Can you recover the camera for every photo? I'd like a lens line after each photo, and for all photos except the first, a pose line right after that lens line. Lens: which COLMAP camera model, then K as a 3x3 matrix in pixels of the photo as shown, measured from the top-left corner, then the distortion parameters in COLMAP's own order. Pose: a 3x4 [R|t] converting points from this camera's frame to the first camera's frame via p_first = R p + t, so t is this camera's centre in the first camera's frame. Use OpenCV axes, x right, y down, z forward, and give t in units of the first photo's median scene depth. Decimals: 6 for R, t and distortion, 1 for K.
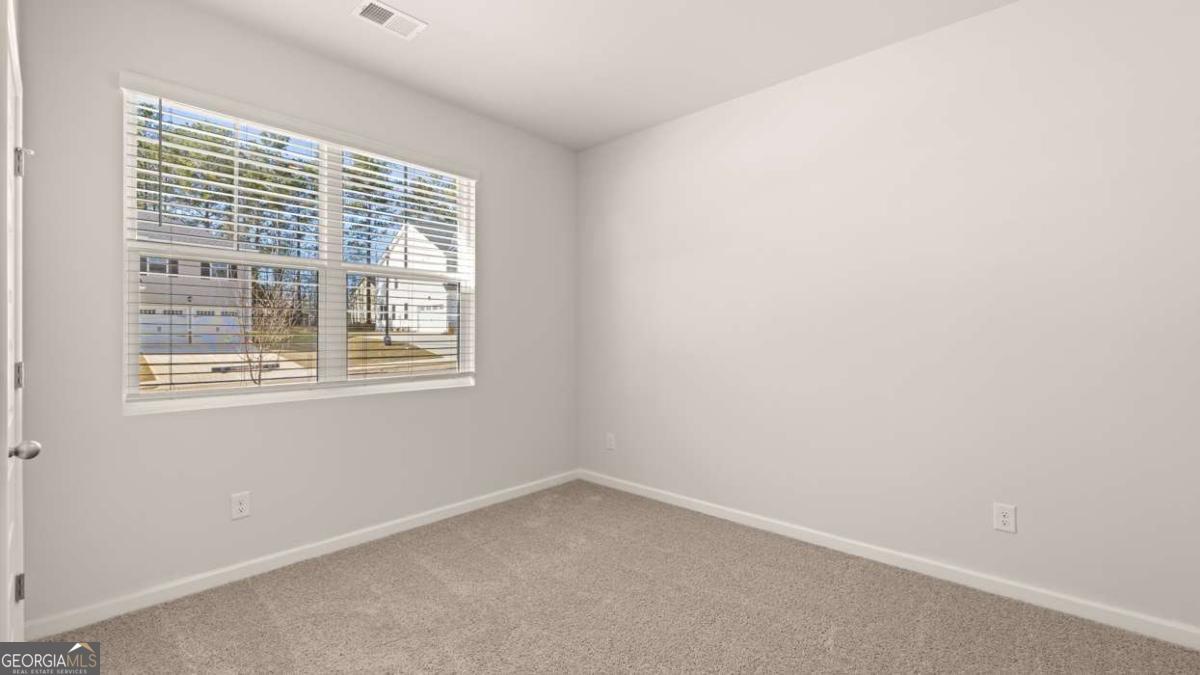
lens RADIAL K [[503.8, 0, 592.1], [0, 503.8, 340.5], [0, 0, 1]] dist [-0.001331, -0.000337]
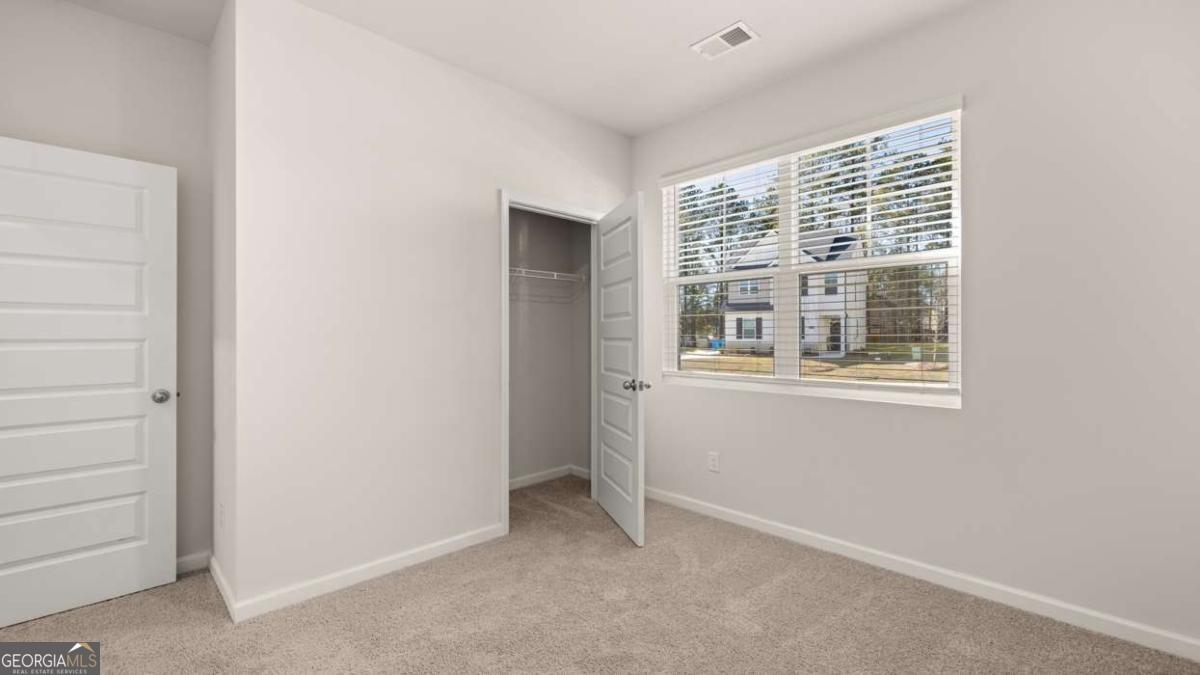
lens RADIAL K [[503.8, 0, 592.1], [0, 503.8, 340.5], [0, 0, 1]] dist [-0.001331, -0.000337]
pose [[-0.057547, 0.013028, -0.998258, 0.559162], [-0.009090, 0.999867, 0.013573, -0.010262], [0.998301, 0.009855, -0.057421, 0.633442]]
